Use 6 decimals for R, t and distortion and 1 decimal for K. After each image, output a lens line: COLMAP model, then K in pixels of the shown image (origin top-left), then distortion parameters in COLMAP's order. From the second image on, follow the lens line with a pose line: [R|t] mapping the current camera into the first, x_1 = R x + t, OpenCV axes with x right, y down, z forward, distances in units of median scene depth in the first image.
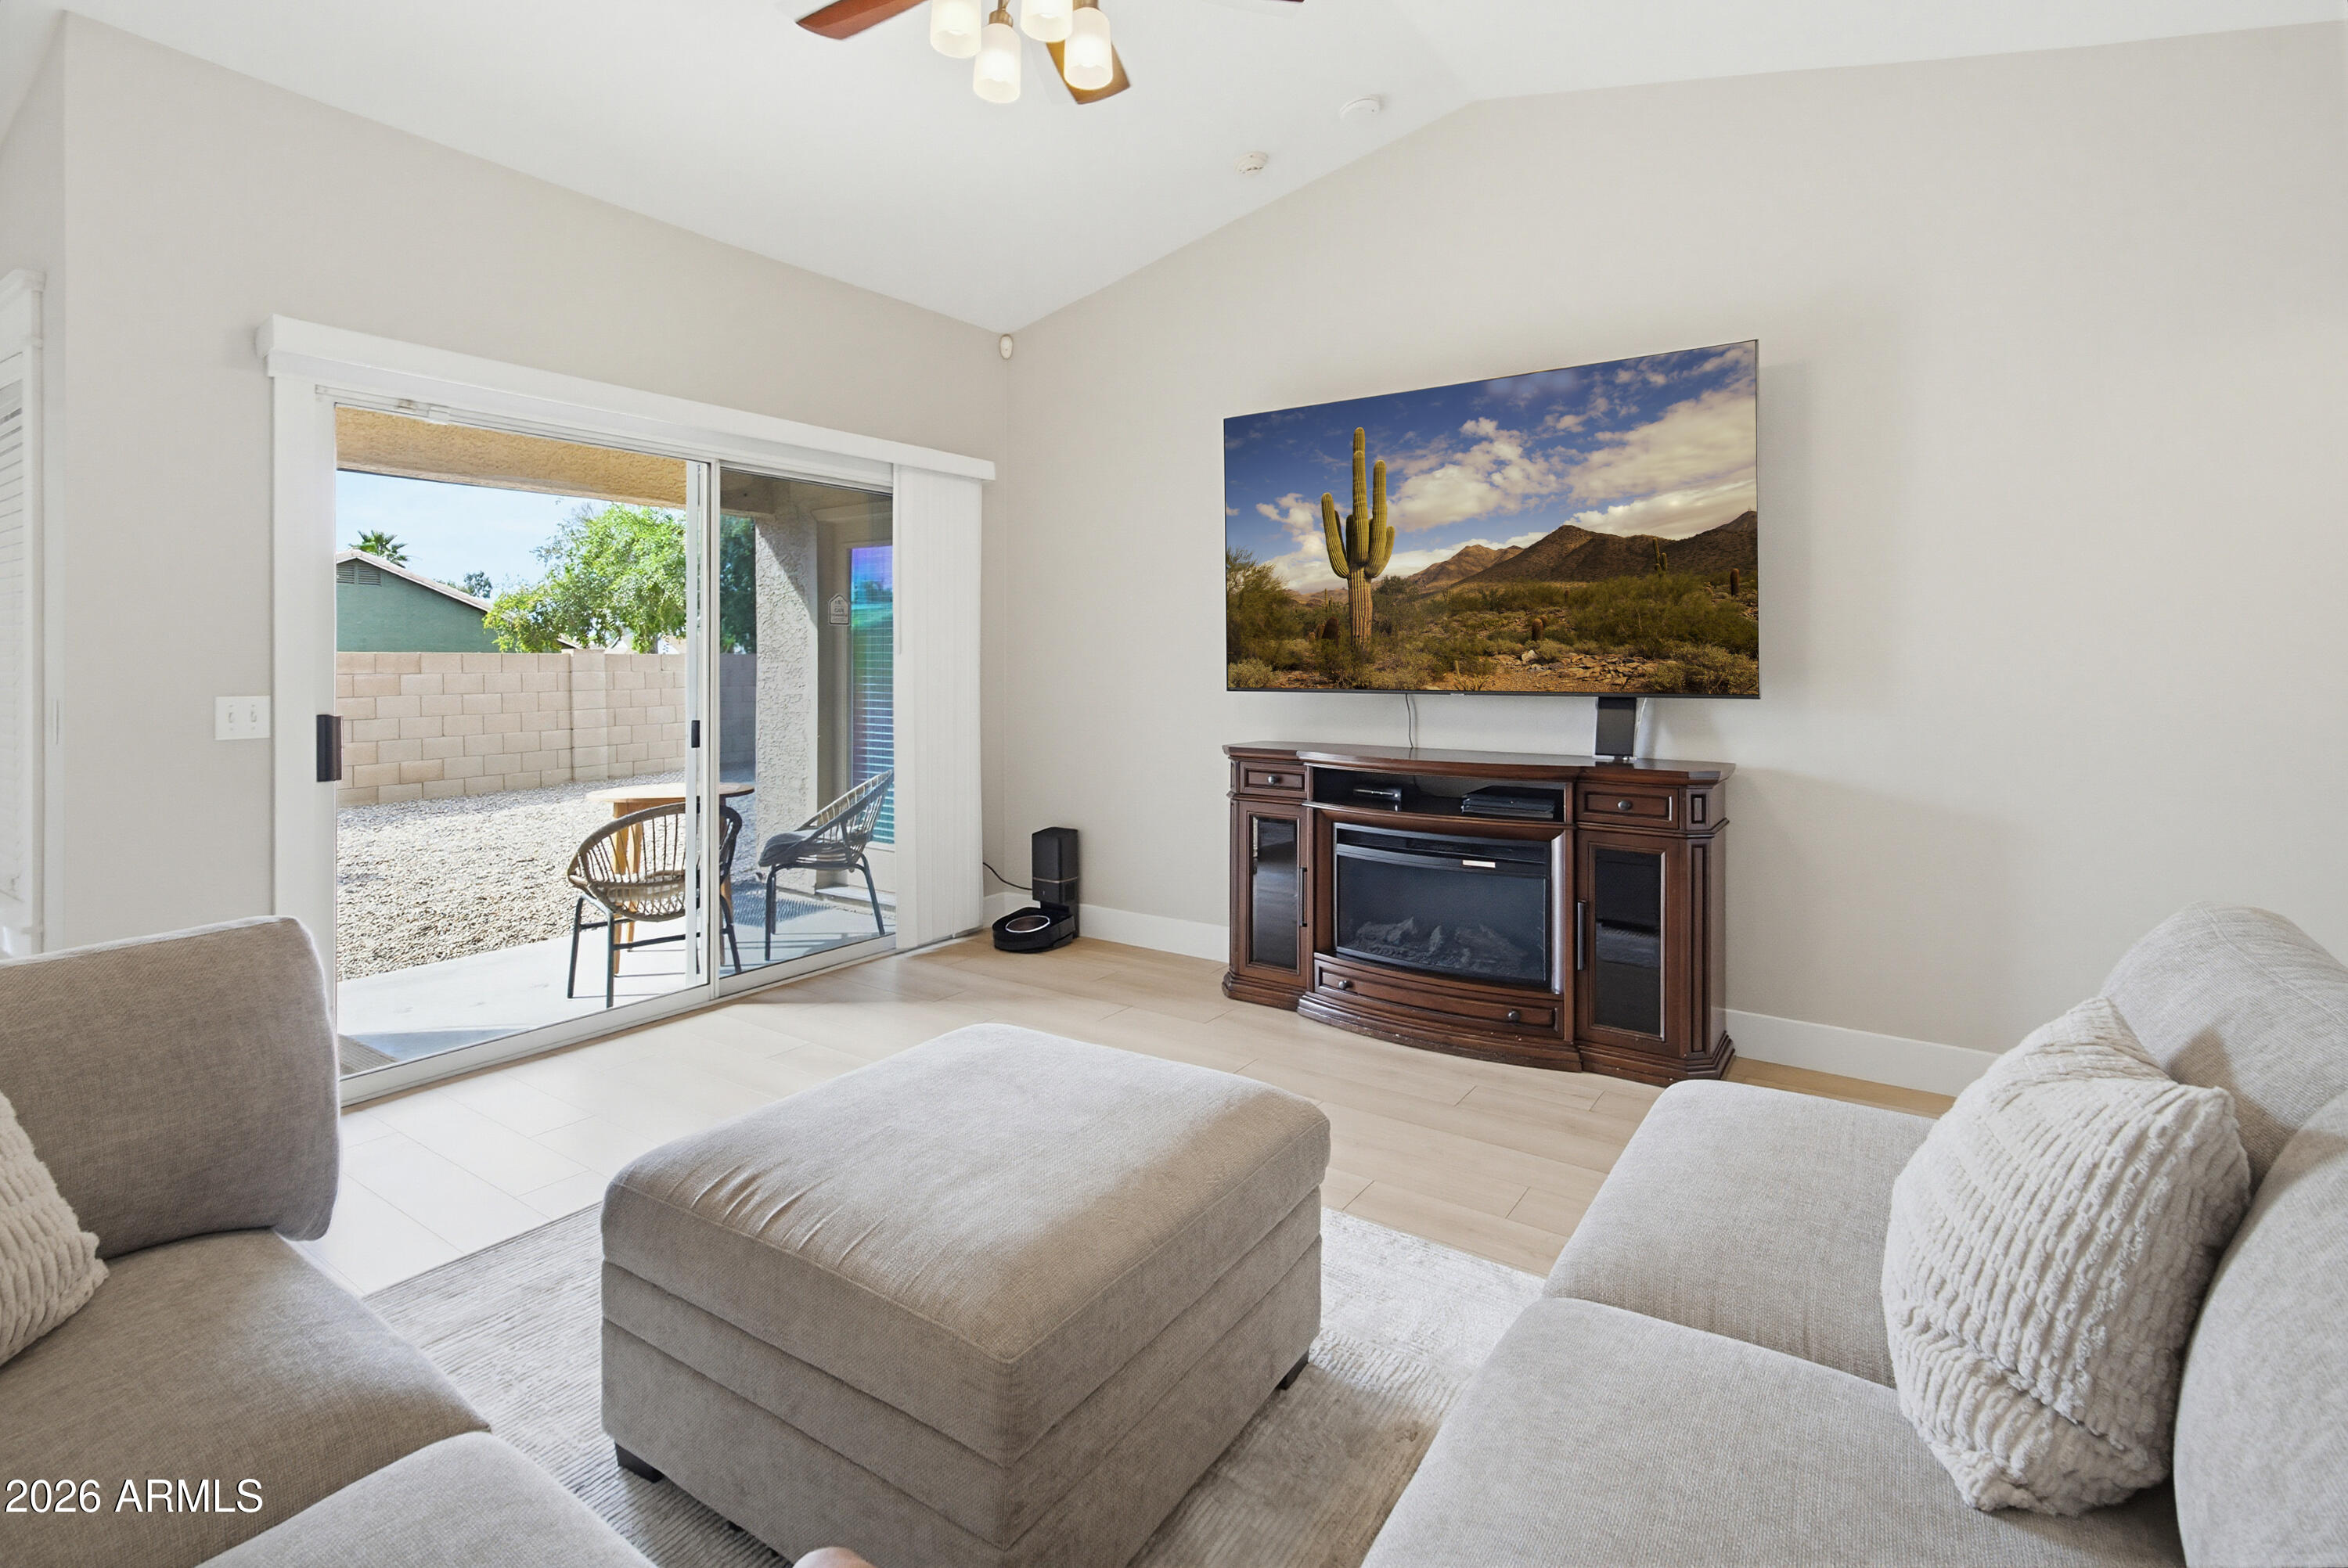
lens RADIAL K [[1097.4, 0, 1205.1], [0, 1097.4, 627.1], [0, 0, 1]] dist [-0.003458, 0.004663]
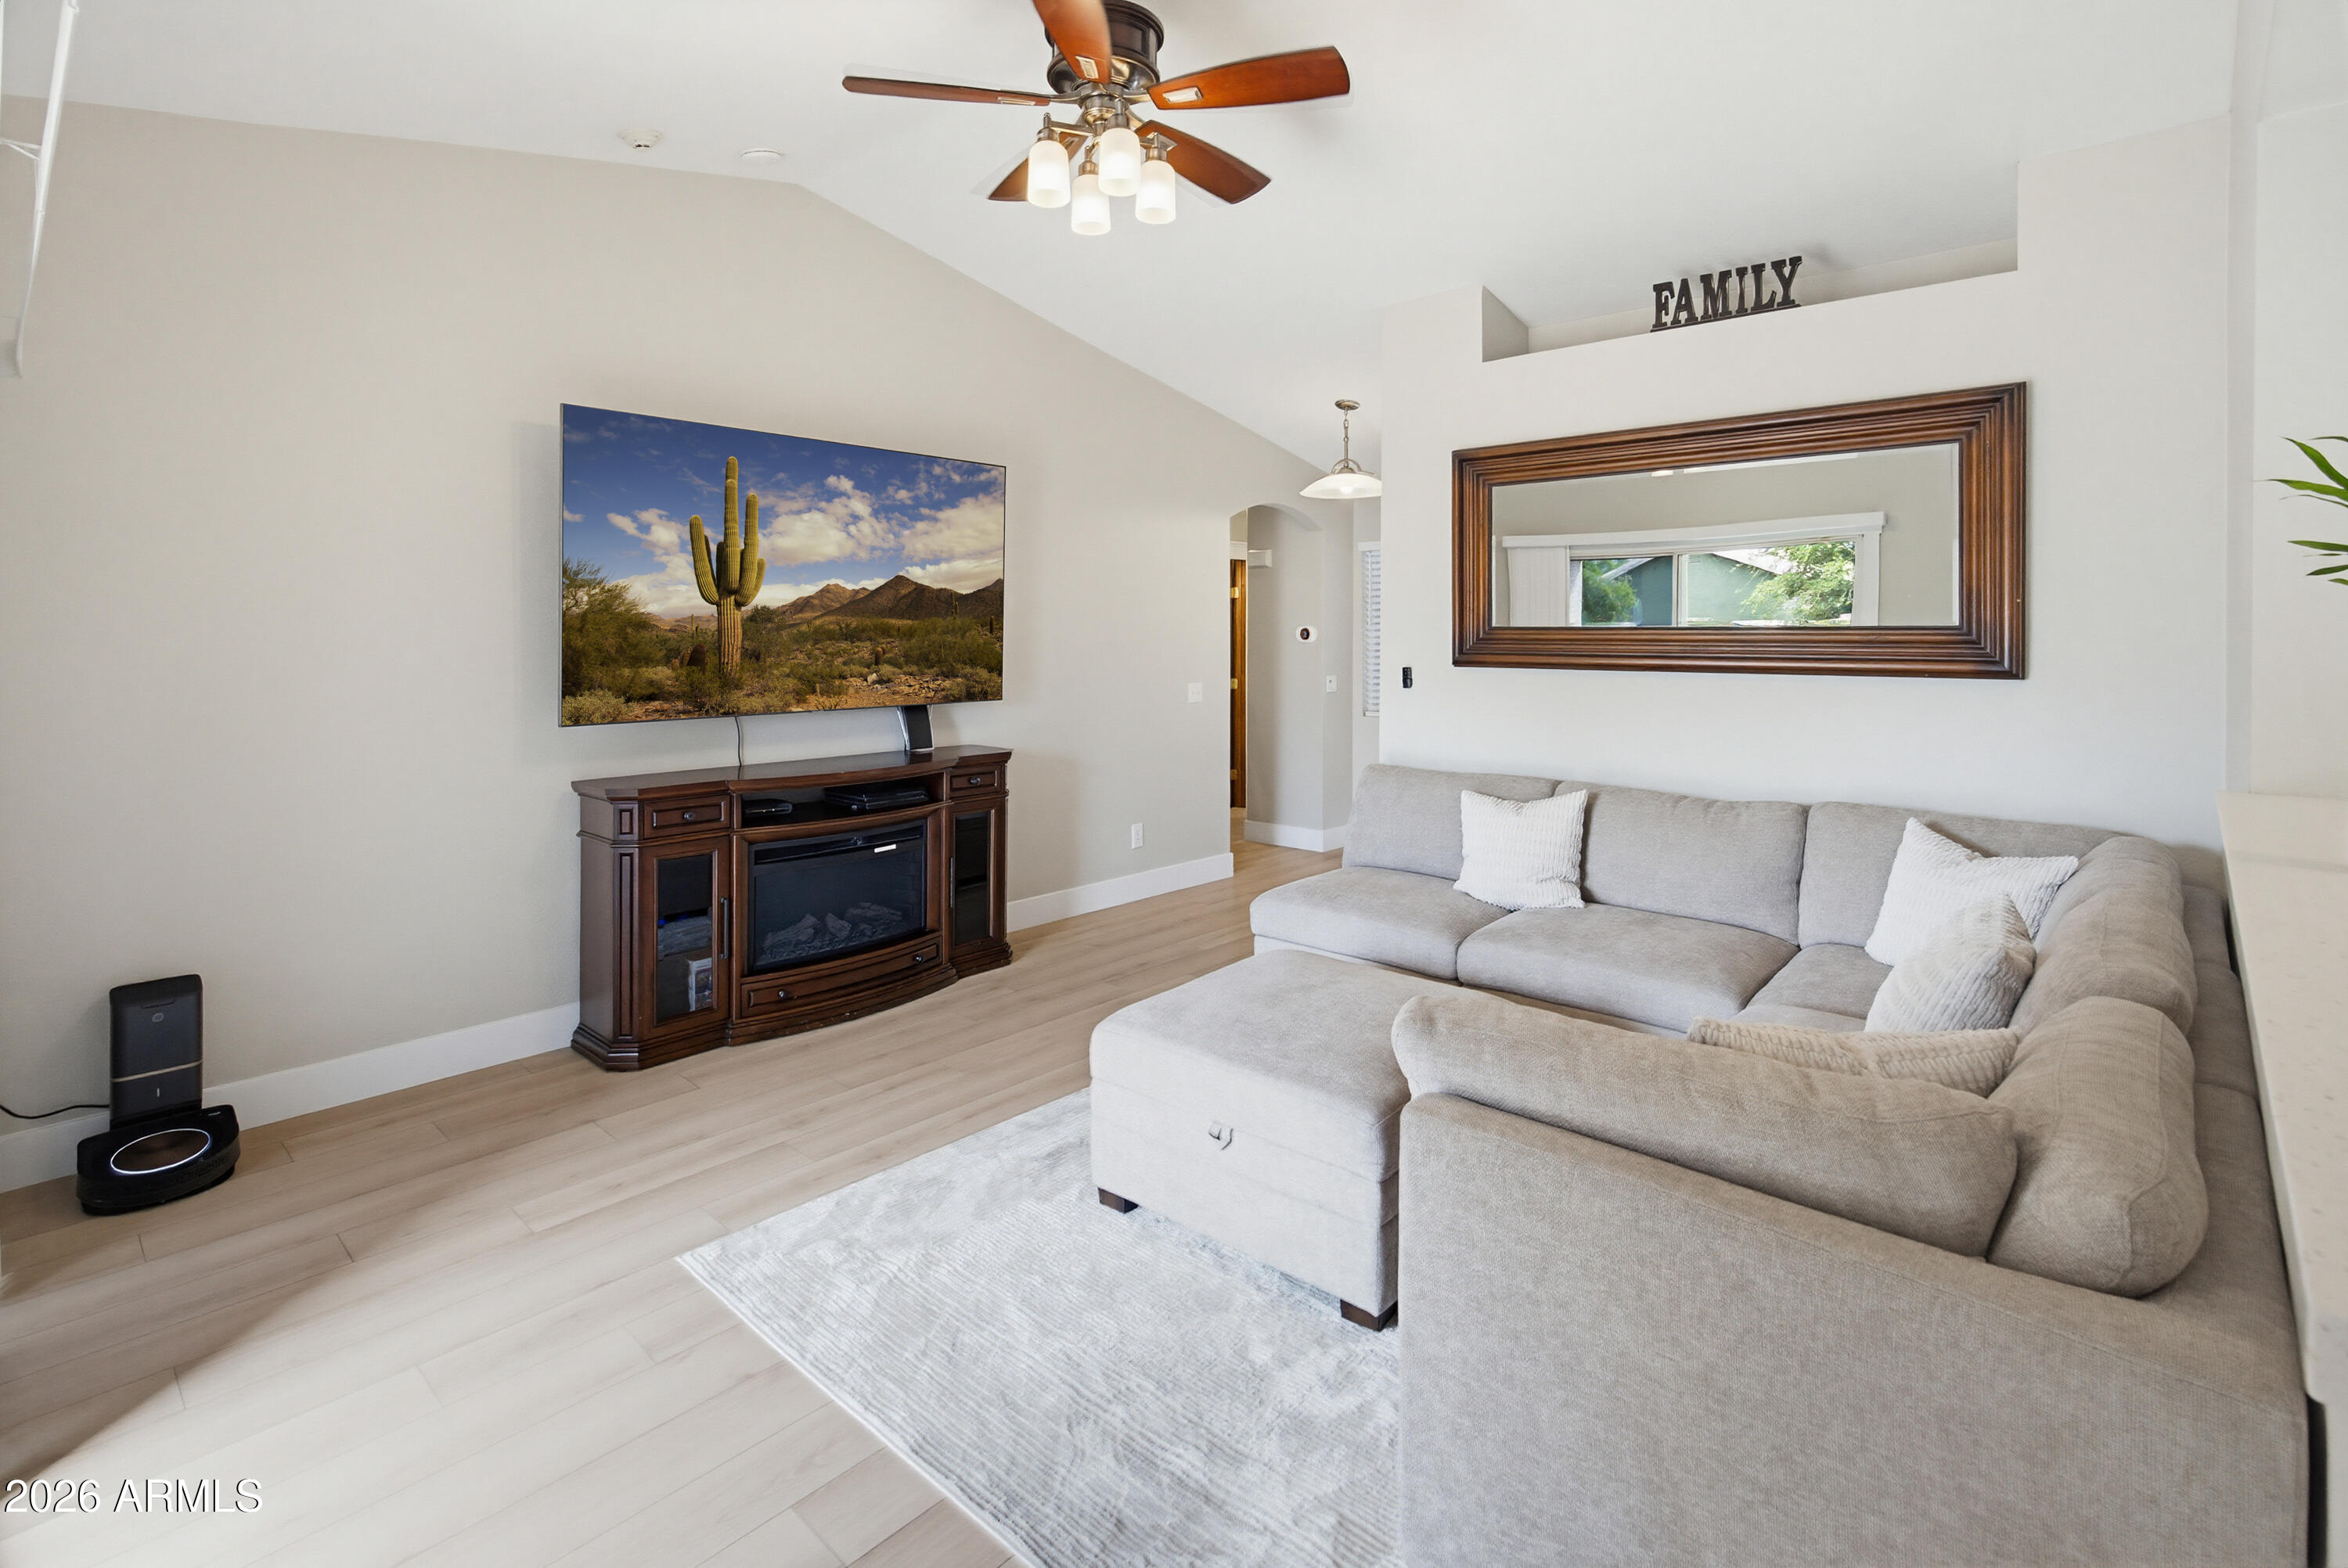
lens RADIAL K [[1097.4, 0, 1193.8], [0, 1097.4, 625.4], [0, 0, 1]] dist [-0.003458, 0.004663]
pose [[0.134567, 0.007506, 0.990876, -0.854225], [-0.034080, 0.999415, -0.002942, -0.040254], [-0.990318, -0.033373, 0.134744, 0.463736]]
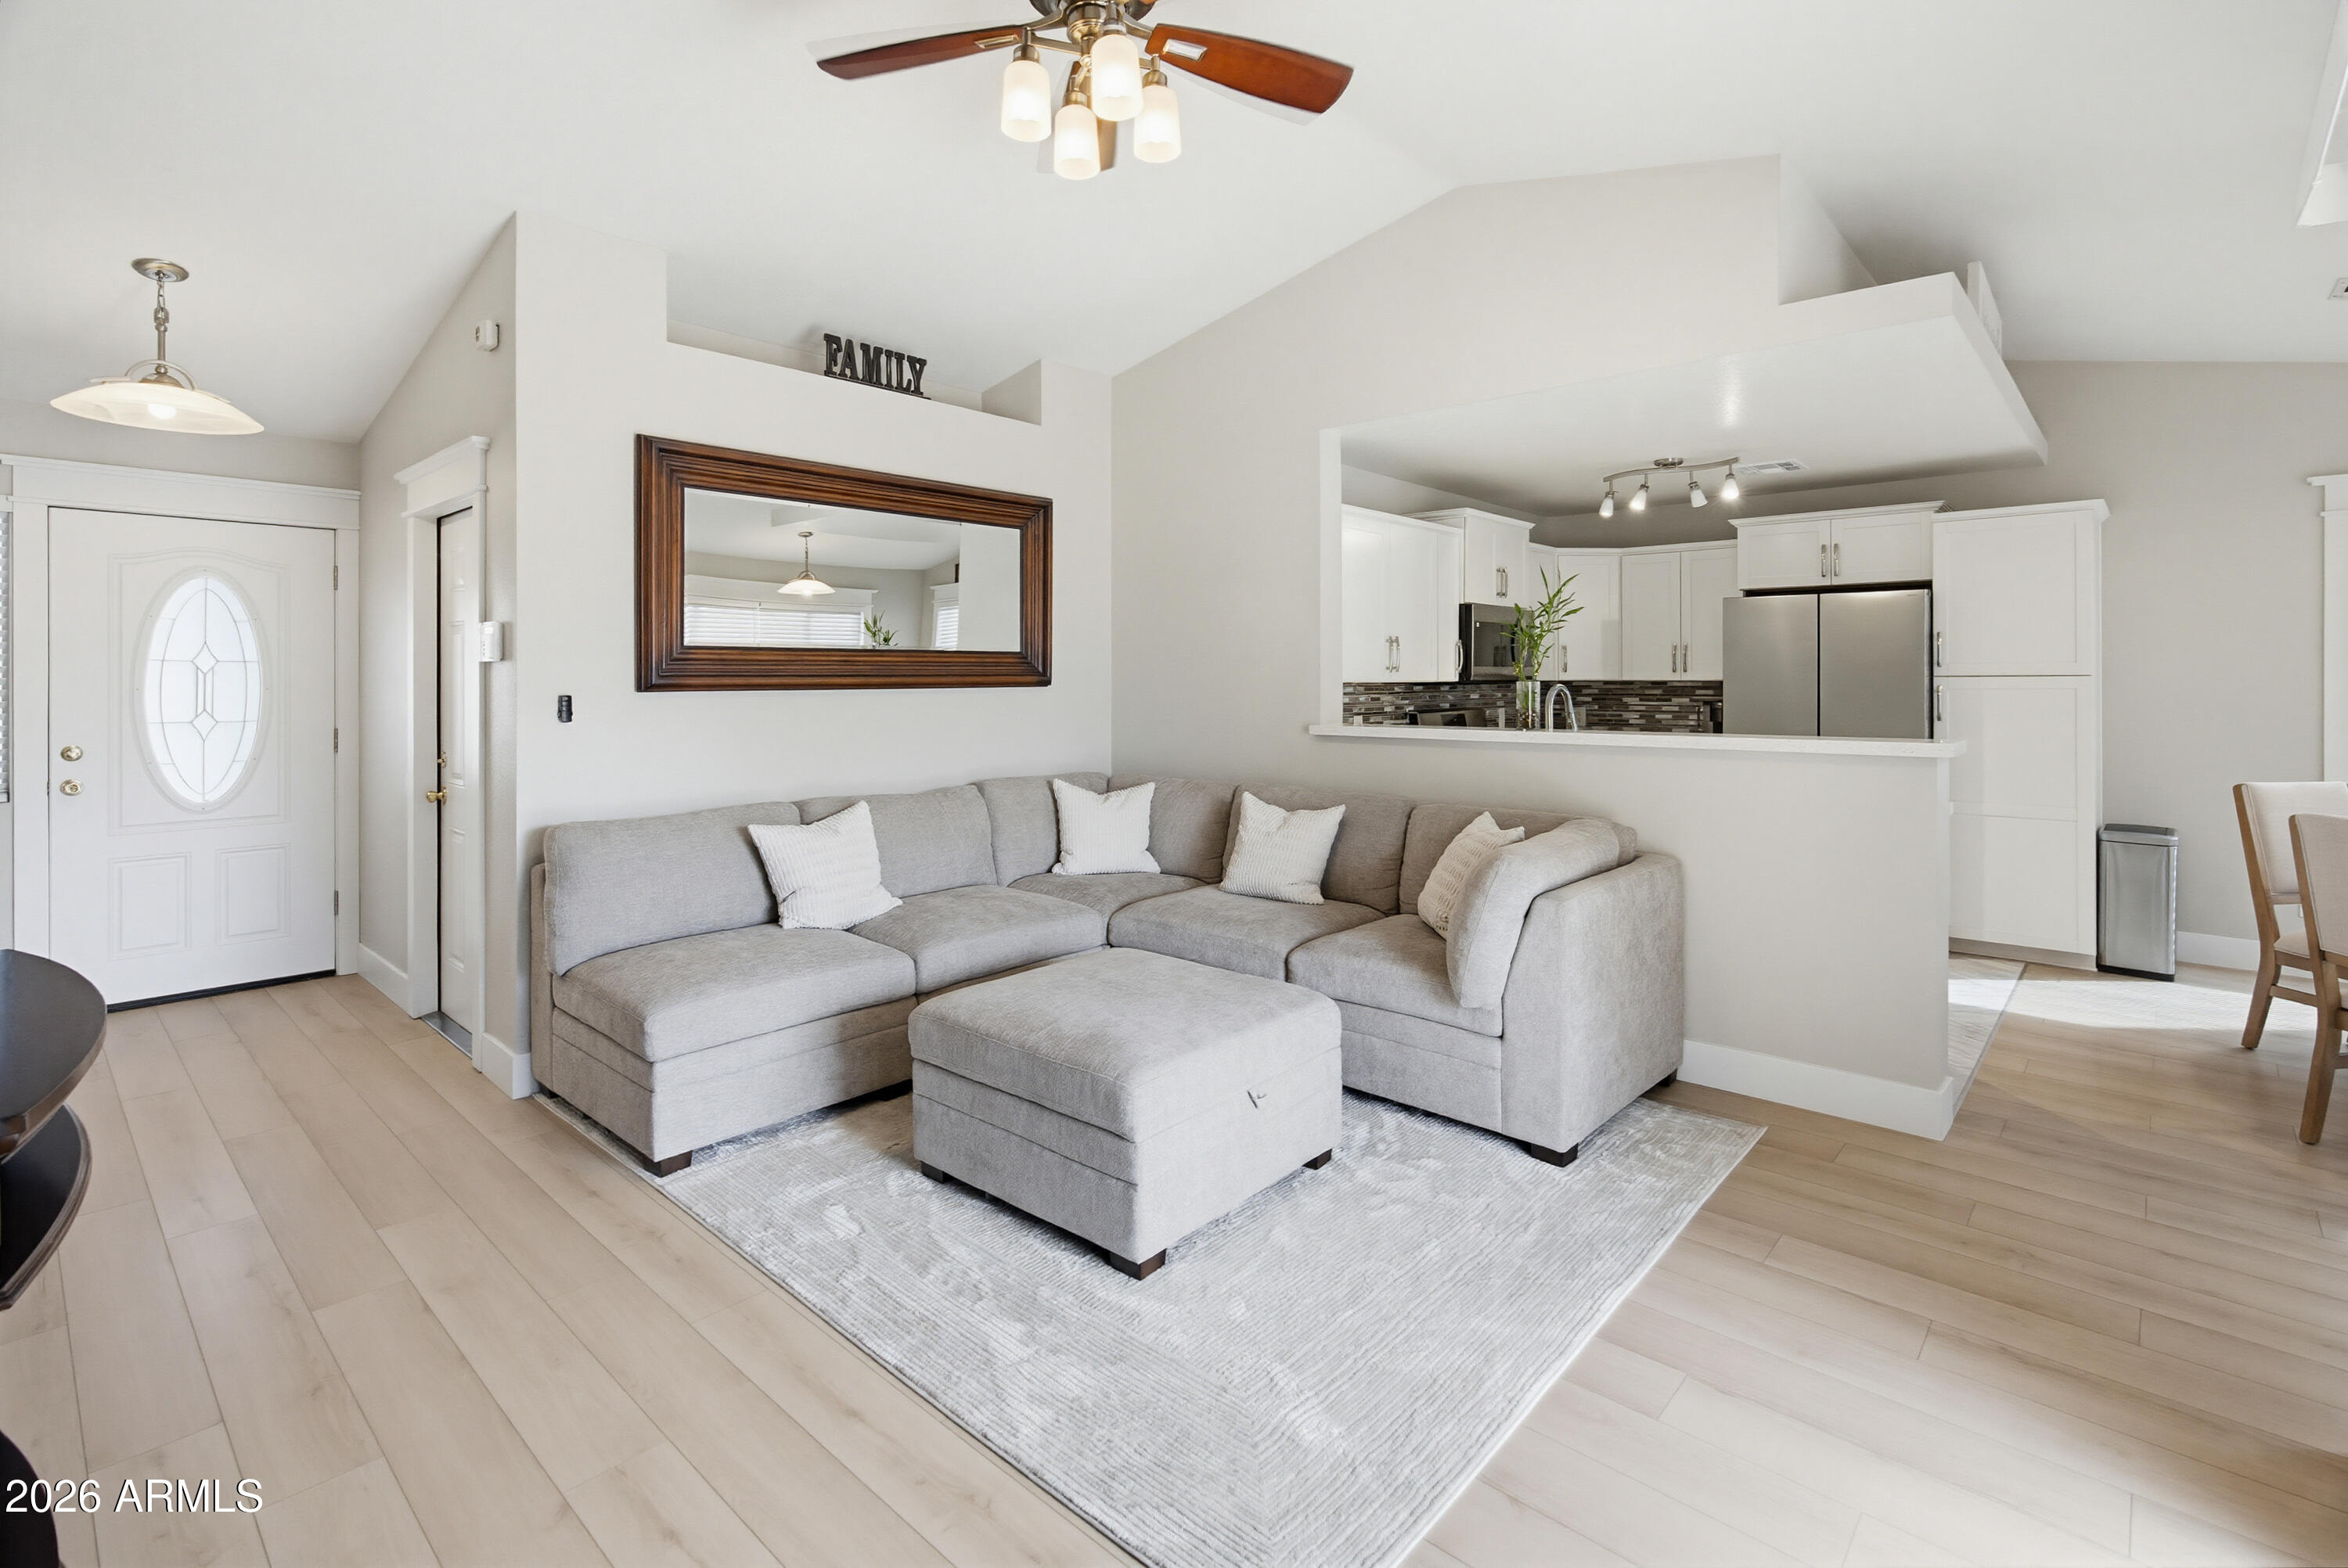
lens RADIAL K [[1097.4, 0, 1161.2], [0, 1097.4, 665.2], [0, 0, 1]] dist [-0.003458, 0.004663]
pose [[-0.989611, 0.006838, 0.143610, -0.231533], [0.000348, 0.998979, -0.045165, 0.013861], [-0.143773, -0.044646, -0.988603, 1.279714]]
